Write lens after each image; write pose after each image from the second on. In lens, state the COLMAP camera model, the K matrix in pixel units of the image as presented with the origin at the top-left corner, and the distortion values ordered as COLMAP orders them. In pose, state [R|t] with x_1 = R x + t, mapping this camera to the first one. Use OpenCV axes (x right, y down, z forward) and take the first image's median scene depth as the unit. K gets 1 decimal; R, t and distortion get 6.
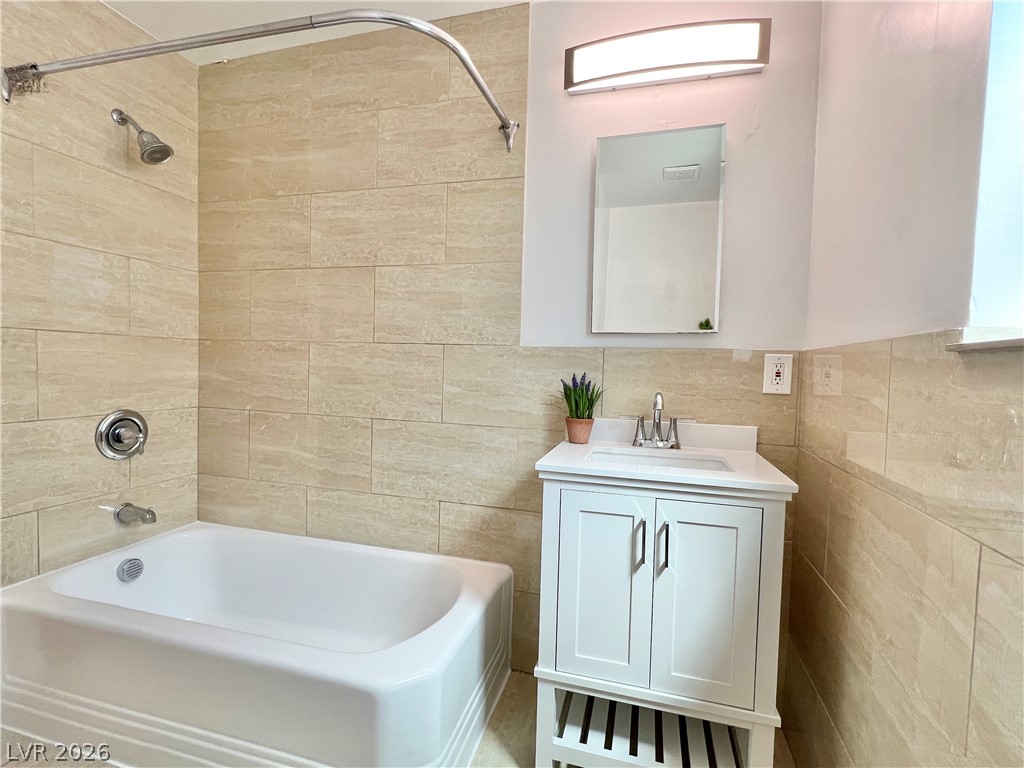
lens RADIAL K [[489.2, 0, 507.0], [0, 489.2, 386.2], [0, 0, 1]] dist [-0.001262, 0.000176]
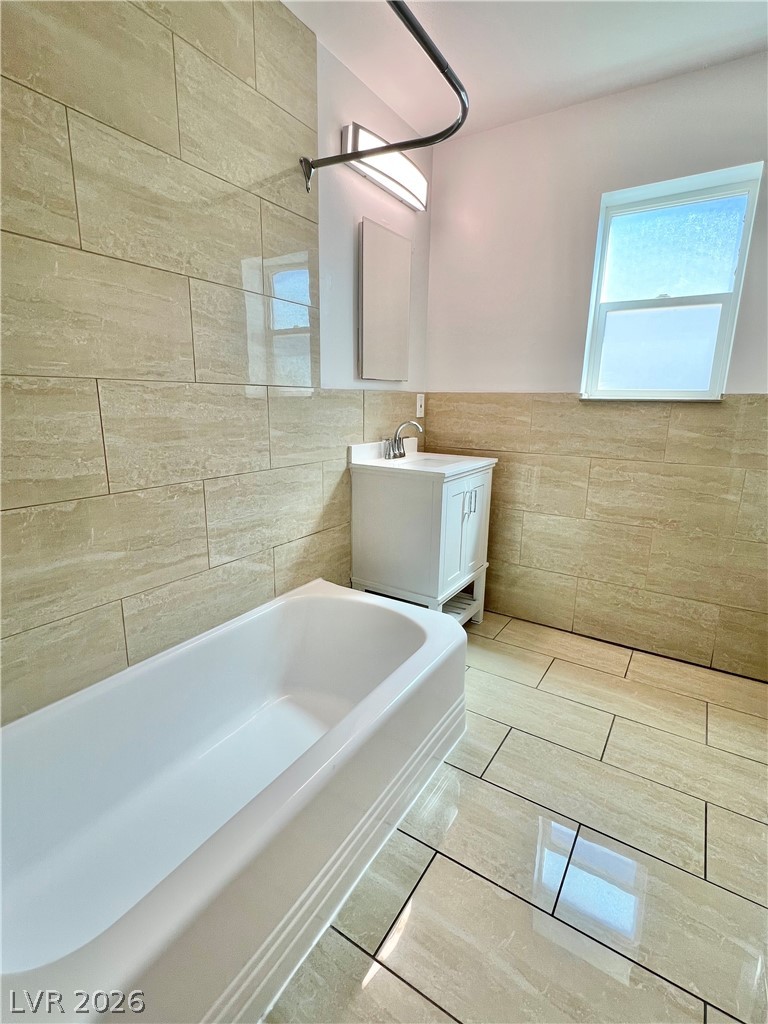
lens RADIAL K [[489.2, 0, 383.5], [0, 489.2, 508.0], [0, 0, 1]] dist [-0.001262, 0.000176]
pose [[0.279470, -0.235510, 0.930823, -0.964822], [0.031172, 0.971166, 0.236358, -0.070461], [-0.959648, -0.037039, 0.278753, 0.498175]]
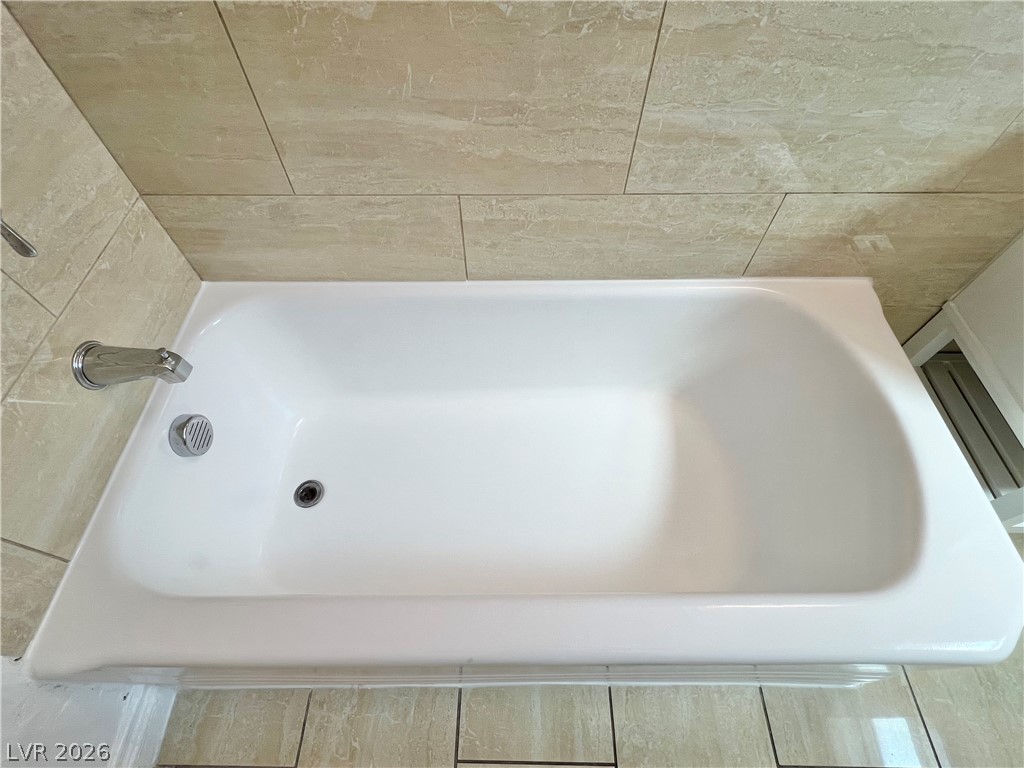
lens RADIAL K [[489.2, 0, 504.4], [0, 489.2, 387.6], [0, 0, 1]] dist [-0.001262, 0.000176]
pose [[0.960105, -0.251178, 0.122914, -0.496477], [0.045658, 0.574450, 0.817265, -0.056221], [-0.275887, -0.779049, 0.563001, 0.646639]]
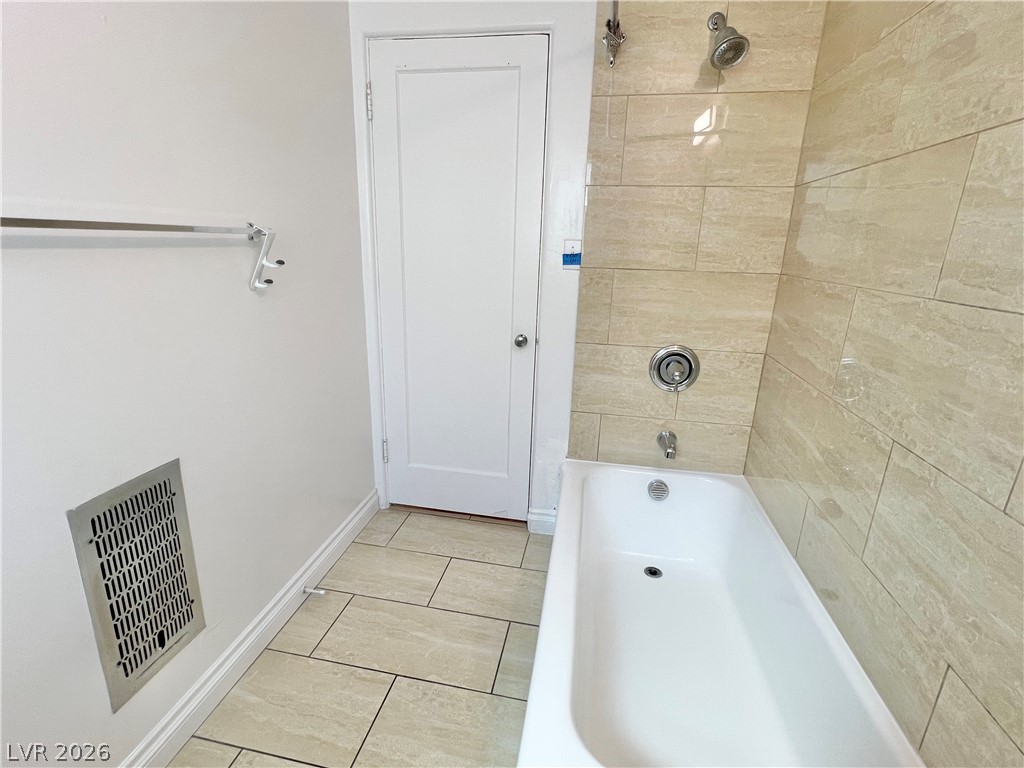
lens RADIAL K [[489.2, 0, 508.8], [0, 489.2, 386.0], [0, 0, 1]] dist [-0.001262, 0.000176]
pose [[0.103790, 0.255225, -0.961295, 0.187416], [-0.066046, 0.966150, 0.249383, -0.100327], [0.992404, 0.037606, 0.117133, 0.518427]]
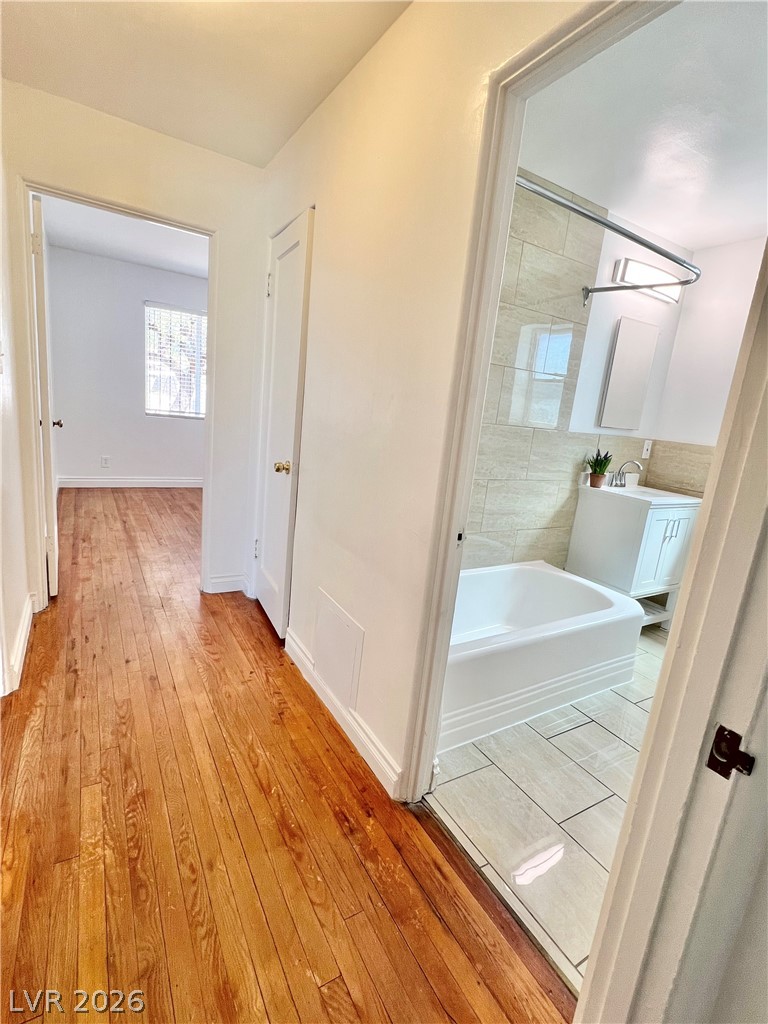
lens RADIAL K [[489.2, 0, 382.5], [0, 489.2, 509.3], [0, 0, 1]] dist [-0.001262, 0.000176]
pose [[0.676755, -0.116661, 0.726907, -1.510131], [-0.053356, 0.976997, 0.206473, -0.122999], [-0.734273, -0.178516, 0.654962, 0.306115]]
